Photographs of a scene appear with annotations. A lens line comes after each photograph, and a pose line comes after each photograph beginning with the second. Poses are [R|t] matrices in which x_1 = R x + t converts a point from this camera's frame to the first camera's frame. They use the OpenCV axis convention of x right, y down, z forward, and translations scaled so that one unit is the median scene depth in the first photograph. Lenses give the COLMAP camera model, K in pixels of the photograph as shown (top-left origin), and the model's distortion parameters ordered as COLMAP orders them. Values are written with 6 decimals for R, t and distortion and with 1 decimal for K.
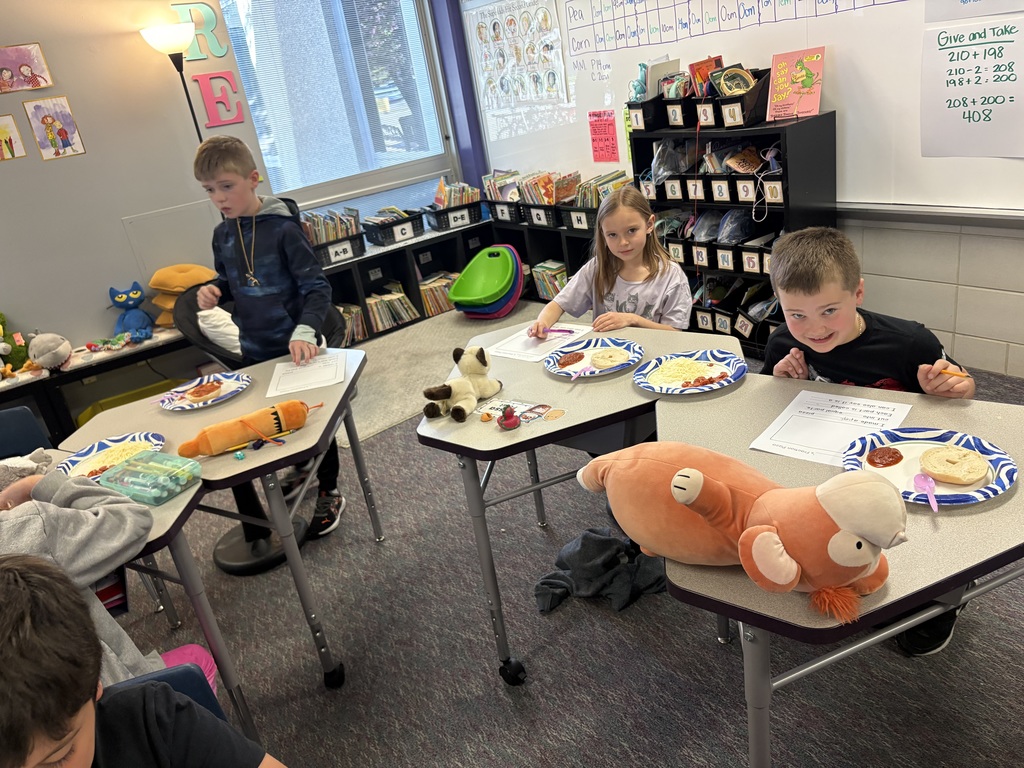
lens RADIAL K [[767.6, 0, 513.6], [0, 767.6, 385.3], [0, 0, 1]] dist [0.049164, -0.055834]
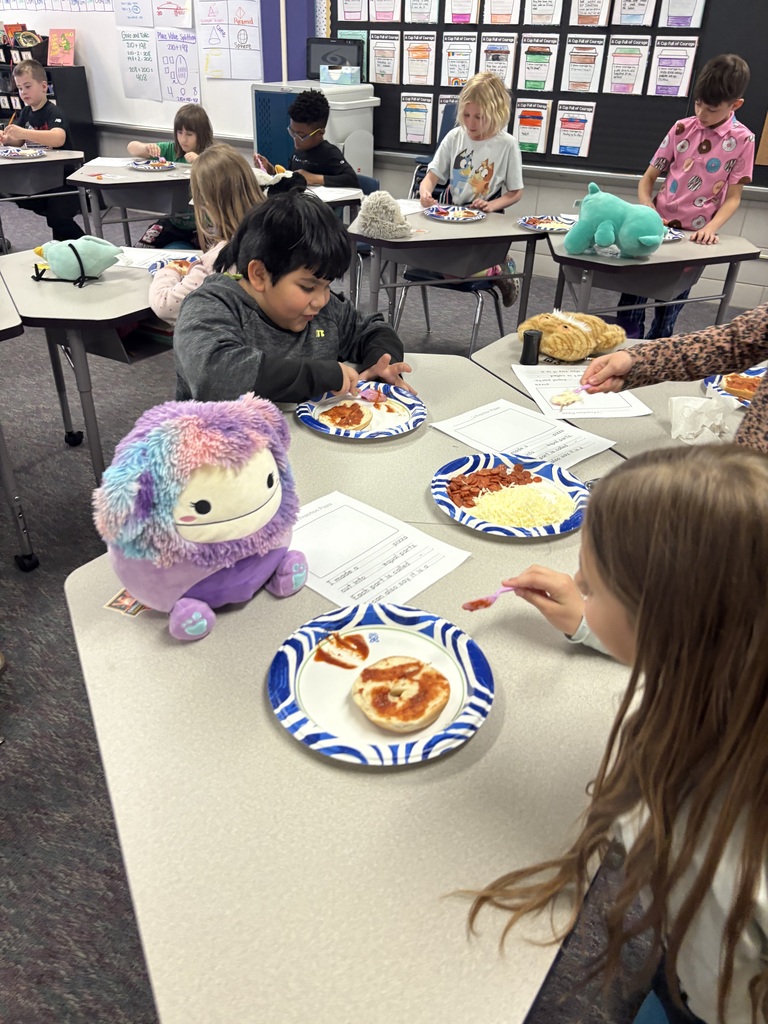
lens RADIAL K [[767.6, 0, 377.6], [0, 767.6, 512.8], [0, 0, 1]] dist [0.049164, -0.055834]
pose [[0.882817, -0.066897, 0.464930, 0.090471], [0.007861, 0.991772, 0.127776, 0.502515], [-0.469652, -0.109148, 0.876078, -1.143553]]
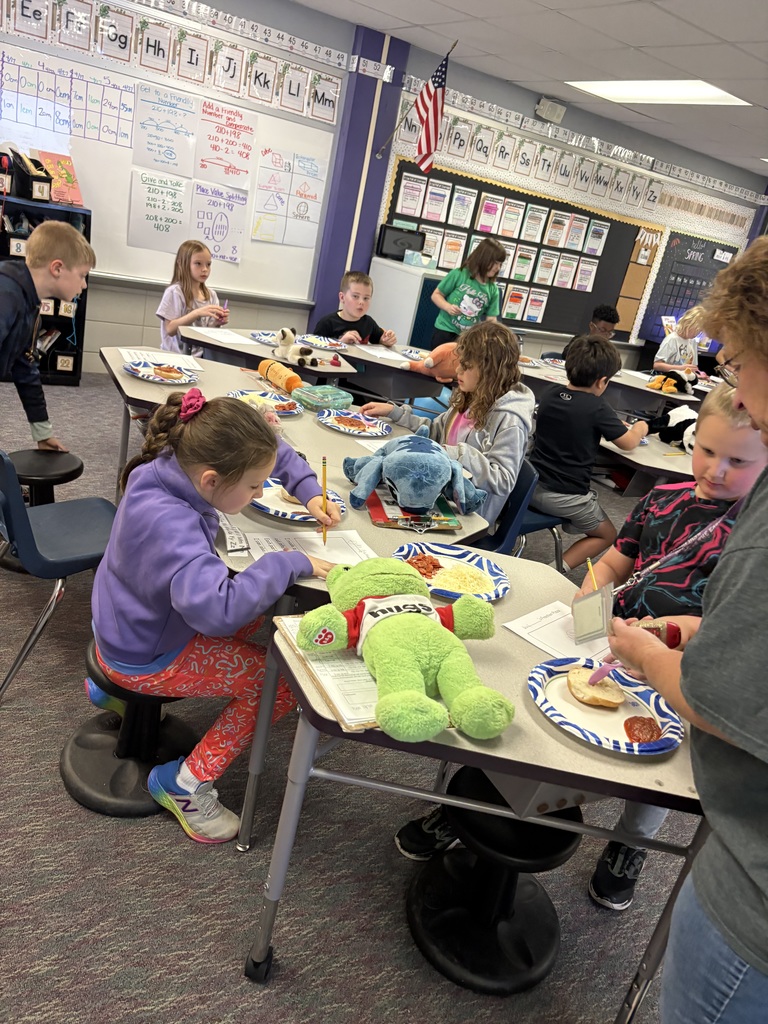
lens RADIAL K [[767.6, 0, 387.6], [0, 767.6, 508.6], [0, 0, 1]] dist [0.049164, -0.055834]
pose [[0.007908, -0.193914, 0.980987, -1.138487], [0.190032, 0.963431, 0.188912, 0.036050], [-0.981746, 0.184925, 0.044468, 0.469222]]
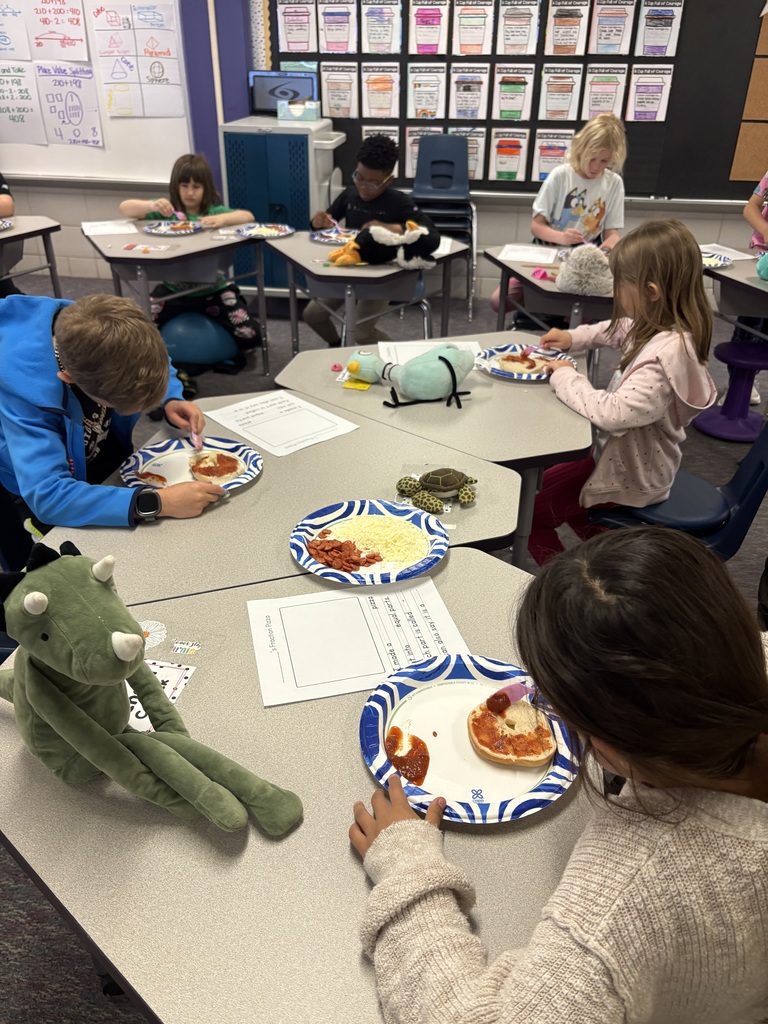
lens RADIAL K [[767.6, 0, 389.3], [0, 767.6, 503.5], [0, 0, 1]] dist [0.049164, -0.055834]
pose [[0.669841, -0.209351, 0.712380, -0.251908], [0.165124, 0.977403, 0.131971, 0.374806], [-0.723911, 0.029231, 0.689274, -0.727900]]
